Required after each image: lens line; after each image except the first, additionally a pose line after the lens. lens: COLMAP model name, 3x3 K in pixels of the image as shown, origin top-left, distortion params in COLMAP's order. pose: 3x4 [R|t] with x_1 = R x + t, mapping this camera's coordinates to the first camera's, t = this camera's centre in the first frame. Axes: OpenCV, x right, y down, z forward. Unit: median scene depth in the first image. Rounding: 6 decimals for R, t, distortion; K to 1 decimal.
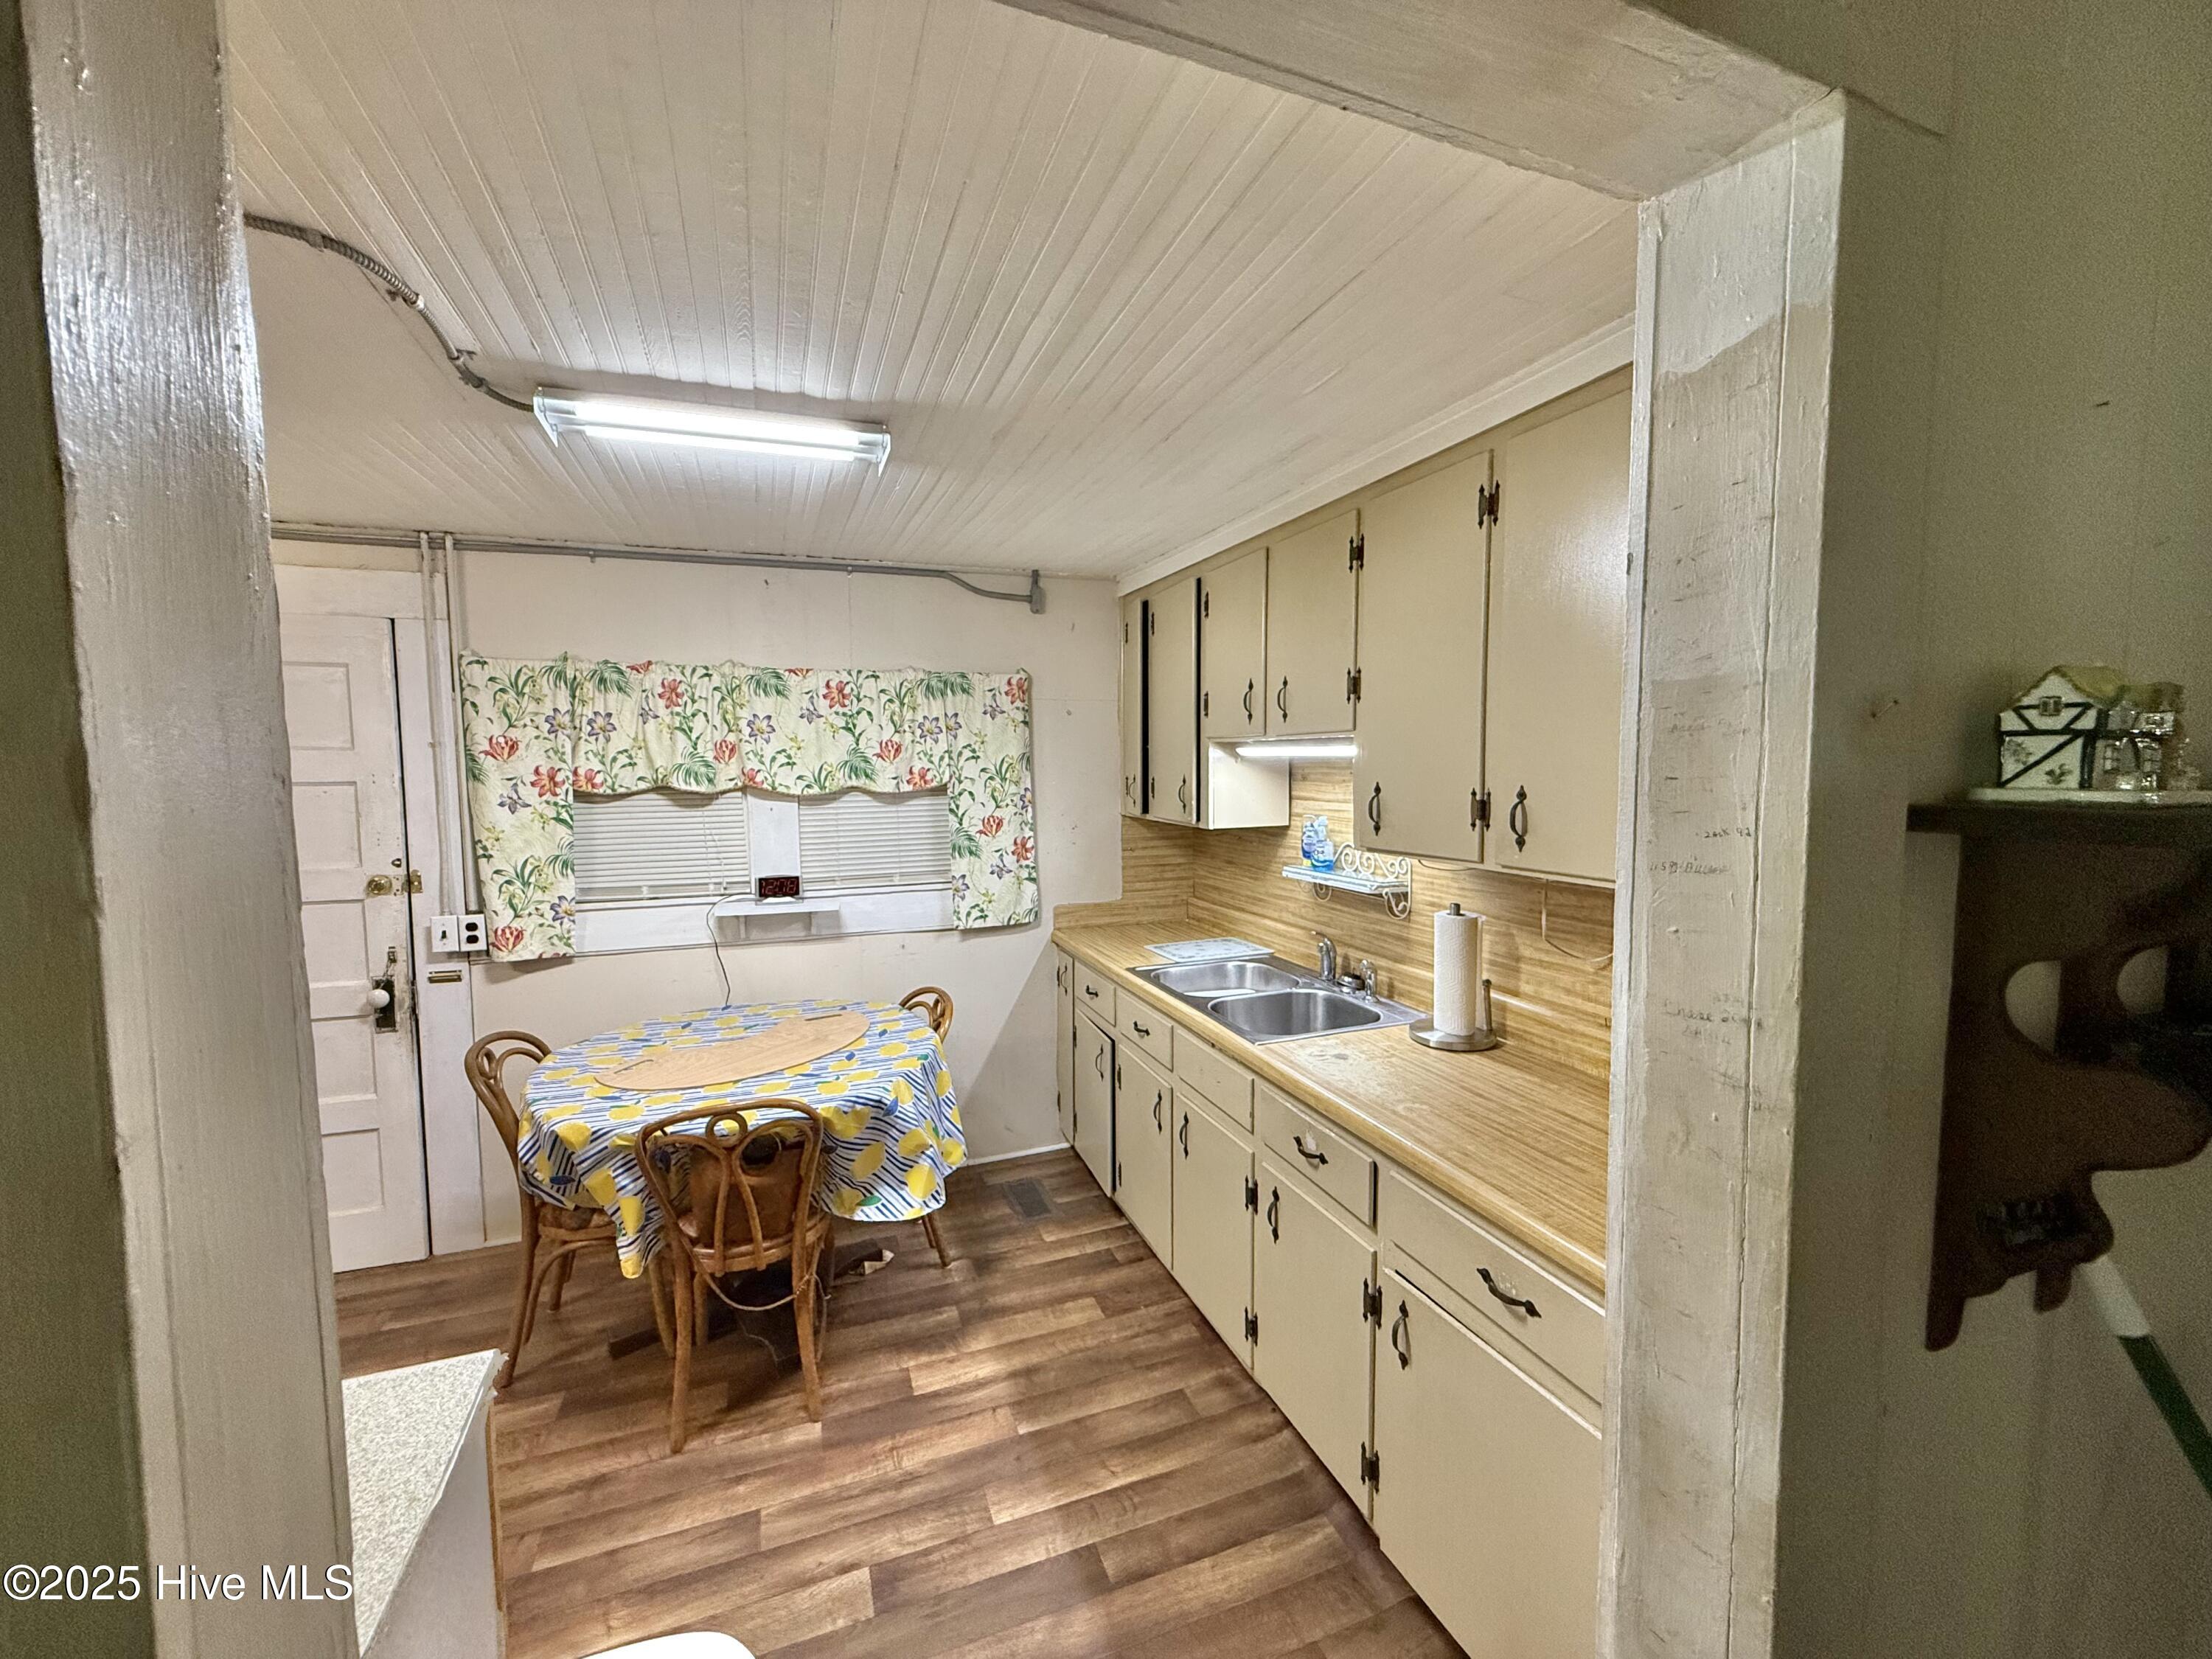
lens RADIAL K [[885.6, 0, 1085.1], [0, 885.6, 844.6], [0, 0, 1]] dist [-0.006769, 0.000053]
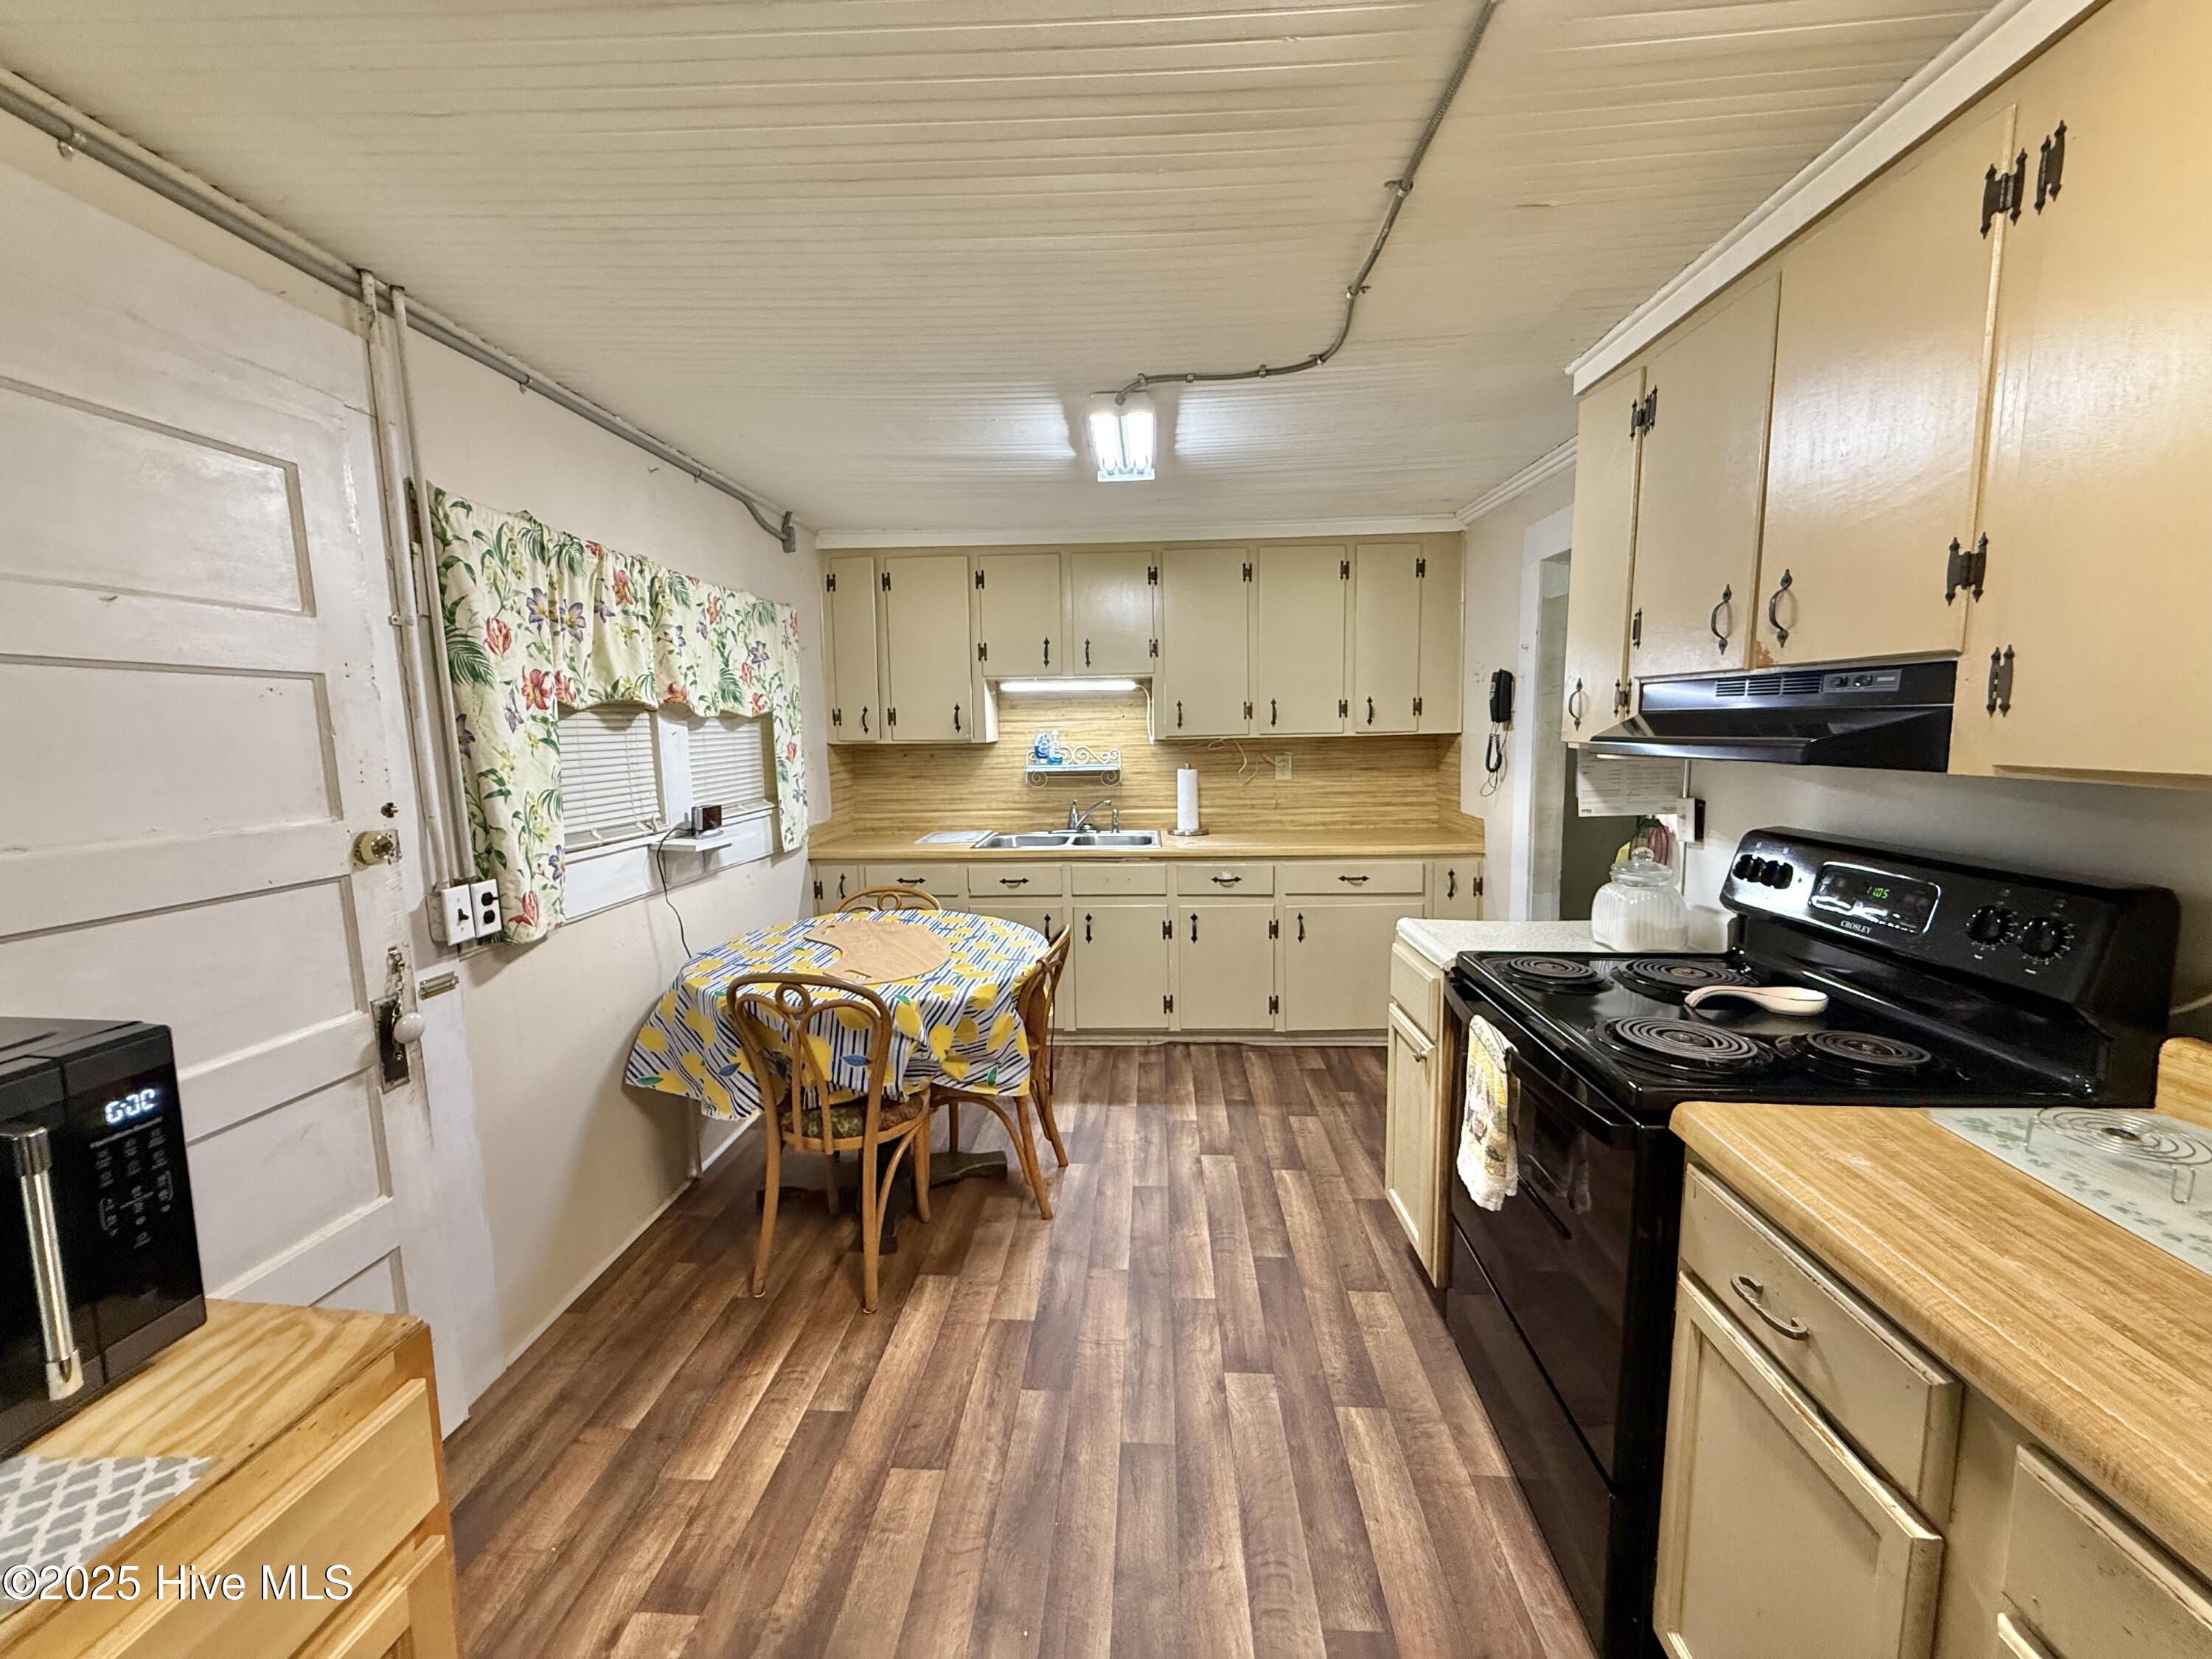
lens RADIAL K [[885.6, 0, 1093.6], [0, 885.6, 835.1], [0, 0, 1]] dist [-0.006769, 0.000053]
pose [[0.392428, -0.108317, 0.913382, -1.123158], [0.079756, 0.993309, 0.083529, 0.024463], [-0.916318, 0.040069, 0.398441, 0.296322]]
